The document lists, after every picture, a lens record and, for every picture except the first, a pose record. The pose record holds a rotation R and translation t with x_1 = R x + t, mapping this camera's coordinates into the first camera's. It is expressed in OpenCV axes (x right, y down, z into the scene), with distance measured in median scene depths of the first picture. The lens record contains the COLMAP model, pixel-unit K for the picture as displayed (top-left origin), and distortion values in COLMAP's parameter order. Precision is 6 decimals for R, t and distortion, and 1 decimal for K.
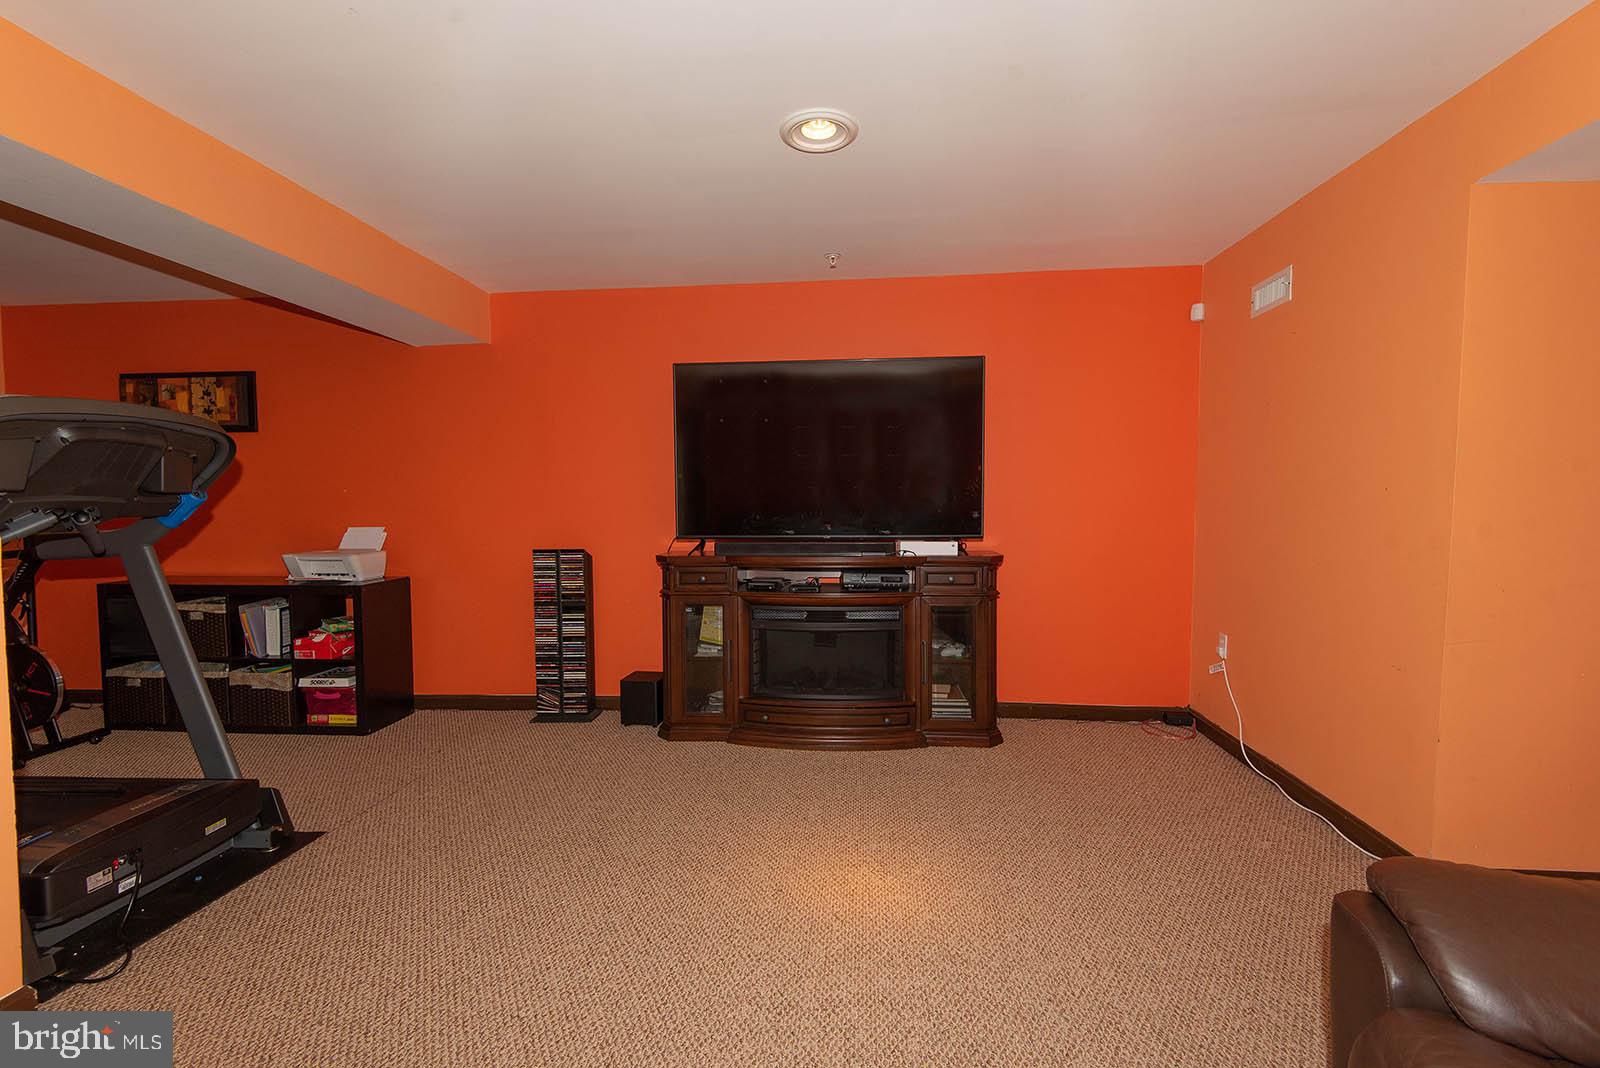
lens RADIAL K [[713.5, 0, 800.0], [0, 713.5, 534.0], [0, 0, 1]] dist [0.000273, -0.000061]
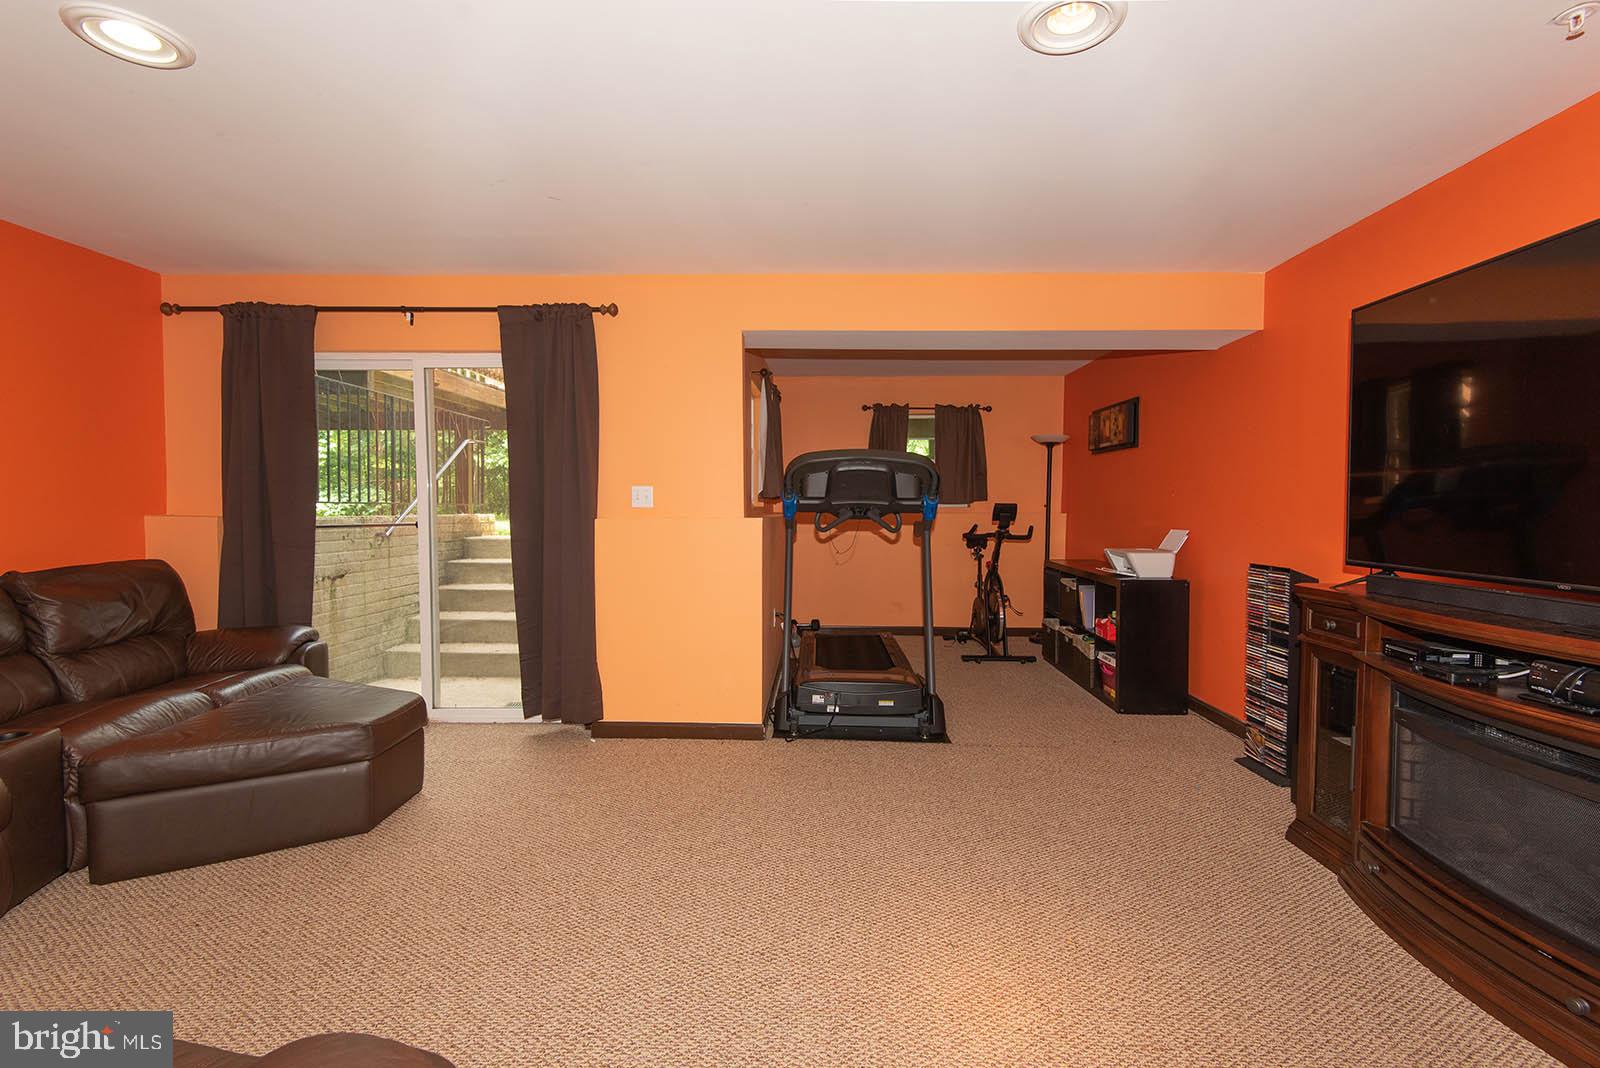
lens RADIAL K [[722.9, 0, 800.0], [0, 722.9, 534.0], [0, 0, 1]] dist [0.001179, 0.000097]
pose [[0.038475, 0.050162, -0.998000, 0.475504], [-0.052674, 0.997453, 0.048104, -0.027154], [0.997870, 0.050717, 0.041019, 0.421672]]
